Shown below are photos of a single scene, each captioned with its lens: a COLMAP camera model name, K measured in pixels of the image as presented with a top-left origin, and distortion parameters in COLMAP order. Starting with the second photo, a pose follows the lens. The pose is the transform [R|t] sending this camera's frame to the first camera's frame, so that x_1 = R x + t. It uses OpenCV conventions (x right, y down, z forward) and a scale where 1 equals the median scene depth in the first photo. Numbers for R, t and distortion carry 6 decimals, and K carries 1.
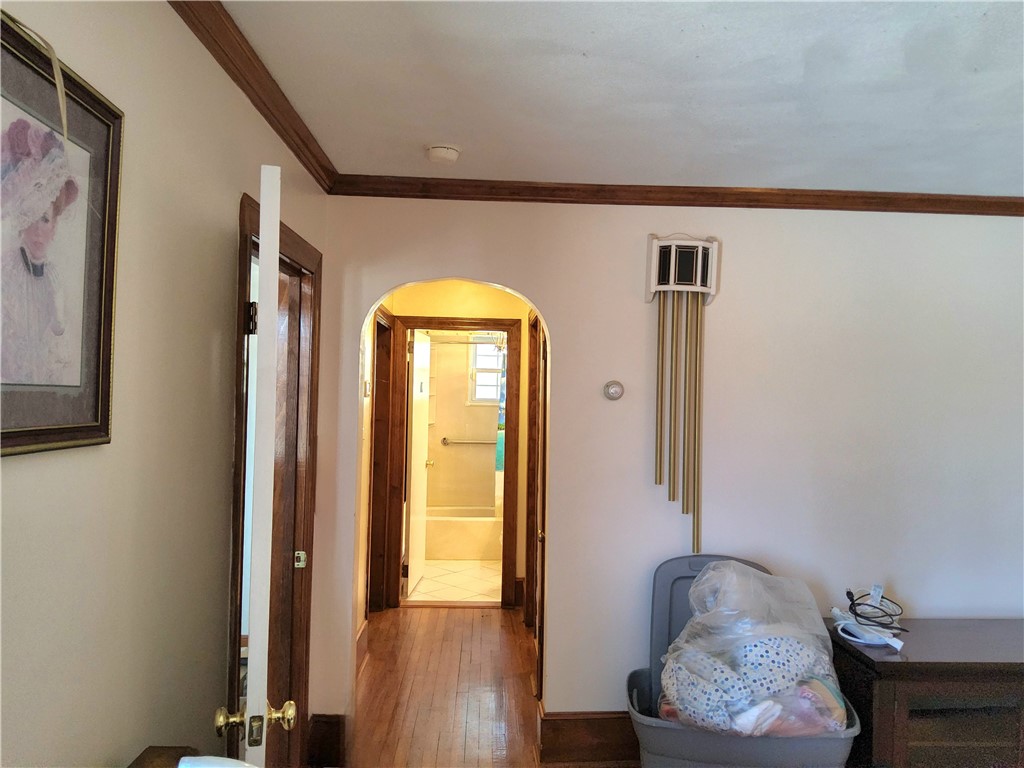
lens RADIAL K [[775.8, 0, 520.3], [0, 775.8, 385.7], [0, 0, 1]] dist [0.098403, -0.174312]
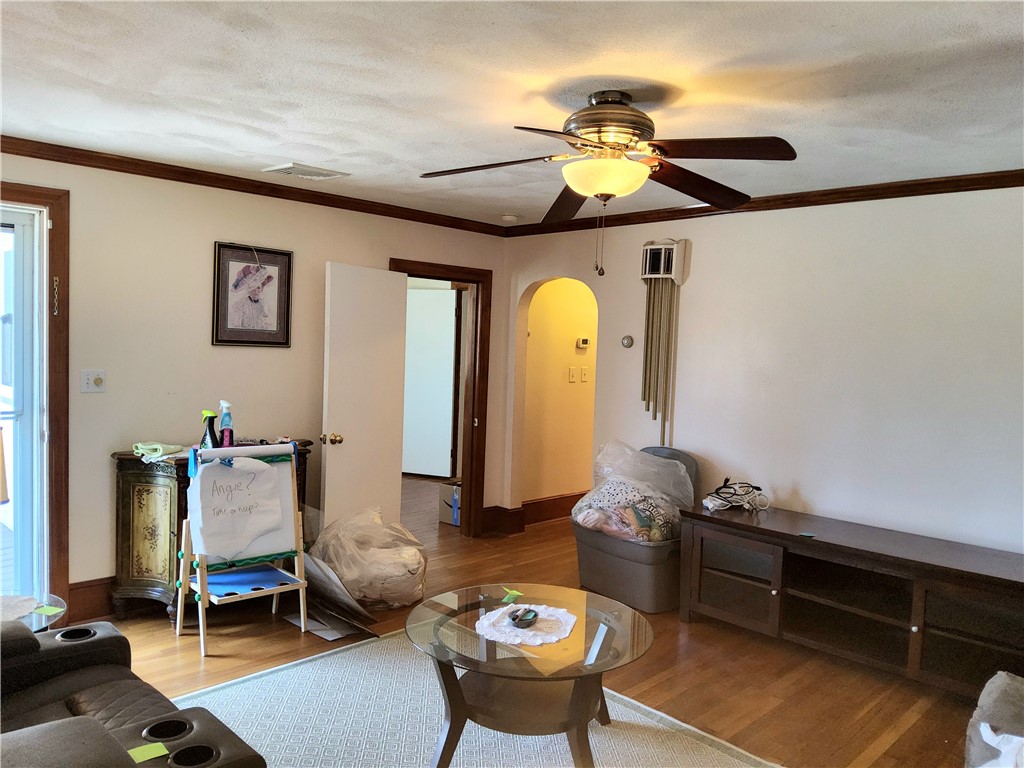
lens RADIAL K [[775.8, 0, 520.3], [0, 775.8, 385.7], [0, 0, 1]] dist [0.098403, -0.174312]
pose [[0.673140, 0.045801, -0.738096, 1.198834], [-0.017989, 0.998799, 0.045573, 0.028798], [0.739297, -0.017400, 0.673155, -0.258939]]
